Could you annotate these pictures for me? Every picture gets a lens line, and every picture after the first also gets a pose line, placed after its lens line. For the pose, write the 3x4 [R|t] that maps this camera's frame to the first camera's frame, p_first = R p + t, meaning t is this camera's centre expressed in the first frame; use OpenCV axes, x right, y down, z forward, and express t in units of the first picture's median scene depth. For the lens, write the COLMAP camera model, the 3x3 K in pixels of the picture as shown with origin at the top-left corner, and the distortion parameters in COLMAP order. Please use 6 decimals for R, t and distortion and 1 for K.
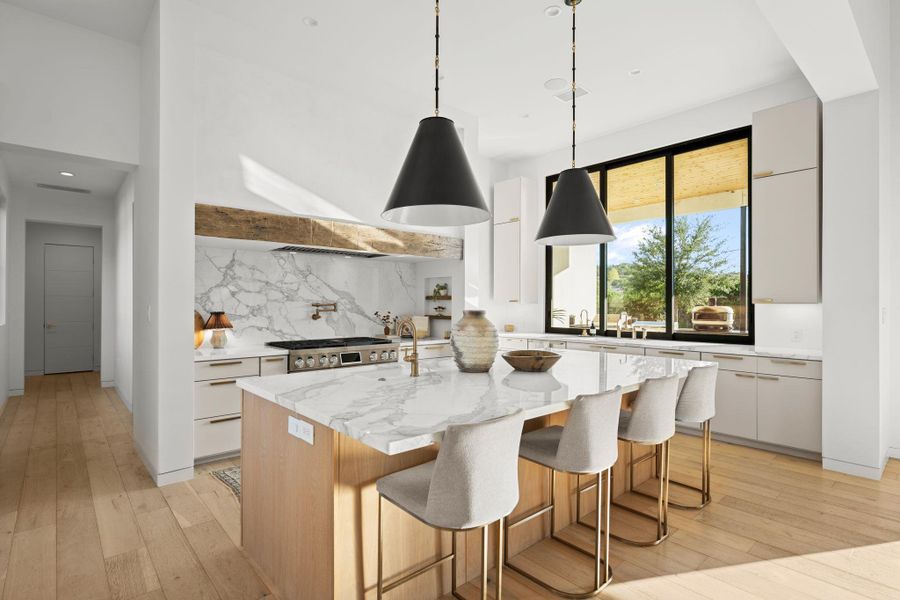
lens RADIAL K [[450.1, 0, 449.3], [0, 450.1, 302.8], [0, 0, 1]] dist [-0.001641, -0.002887]
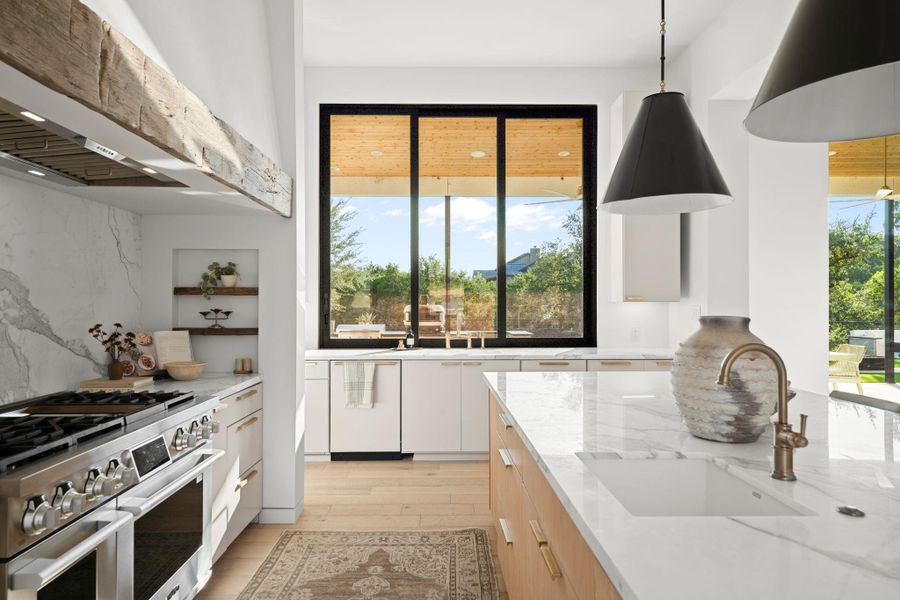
lens RADIAL K [[551.3, 0, 445.6], [0, 551.3, 301.2], [0, 0, 1]] dist [0.014647, -0.000721]
pose [[0.651946, -0.001014, 0.758265, -0.315251], [0.001091, 0.999999, 0.000399, -0.000225], [-0.758265, 0.000567, 0.651946, 0.423994]]
